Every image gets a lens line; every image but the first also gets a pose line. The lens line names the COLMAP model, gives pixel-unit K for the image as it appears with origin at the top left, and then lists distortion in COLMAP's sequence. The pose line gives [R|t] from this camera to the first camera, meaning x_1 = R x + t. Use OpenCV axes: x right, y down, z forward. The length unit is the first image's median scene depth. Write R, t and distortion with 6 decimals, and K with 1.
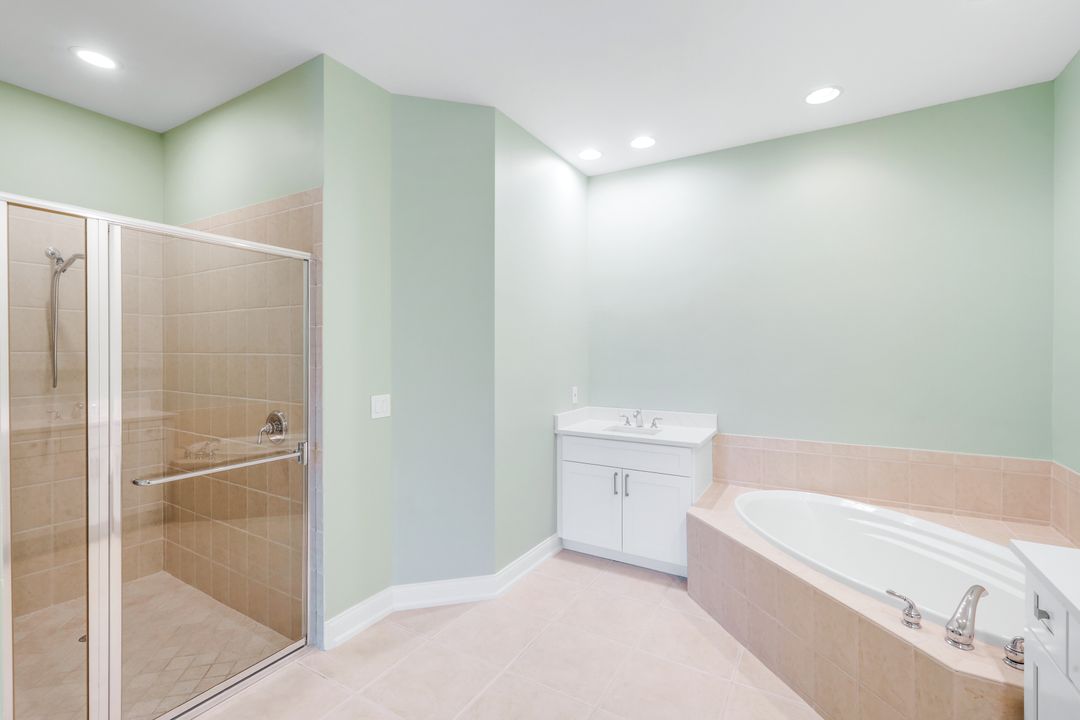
lens RADIAL K [[470.0, 0, 543.6], [0, 470.0, 343.1], [0, 0, 1]] dist [0.000844, 0.000508]
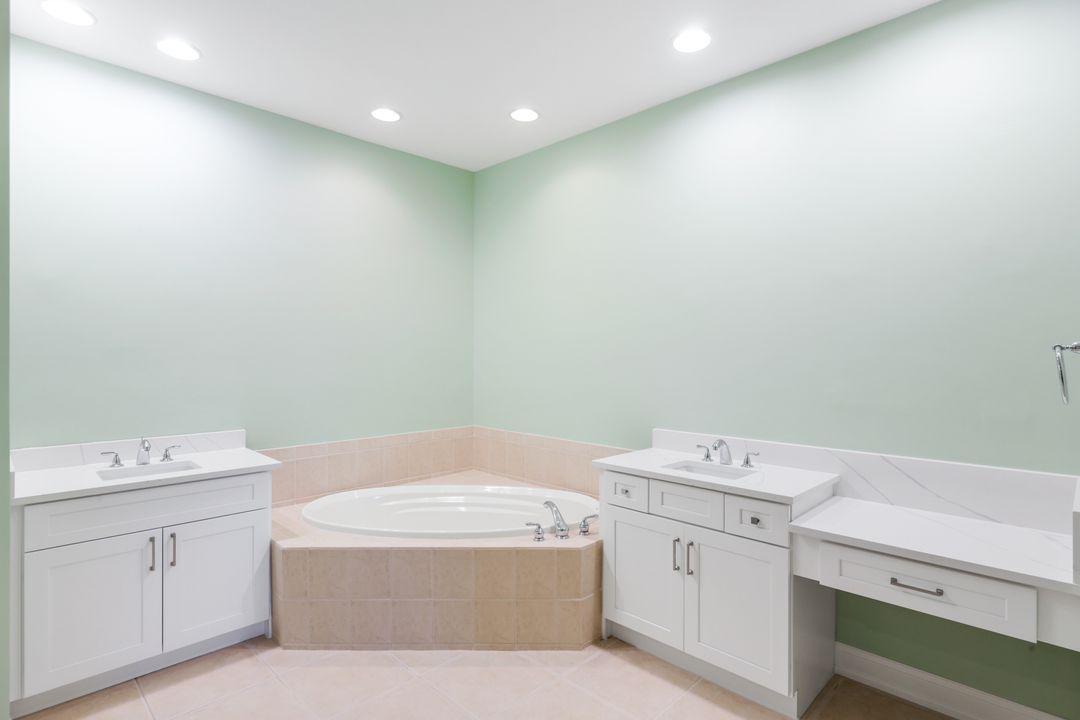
lens RADIAL K [[544.4, 0, 519.9], [0, 544.4, 342.4], [0, 0, 1]] dist [-0.000281, -0.000461]
pose [[0.263823, 0.022693, 0.964304, -0.496034], [-0.018894, 0.999653, -0.018356, 0.011797], [-0.964386, -0.013377, 0.264160, 0.352369]]
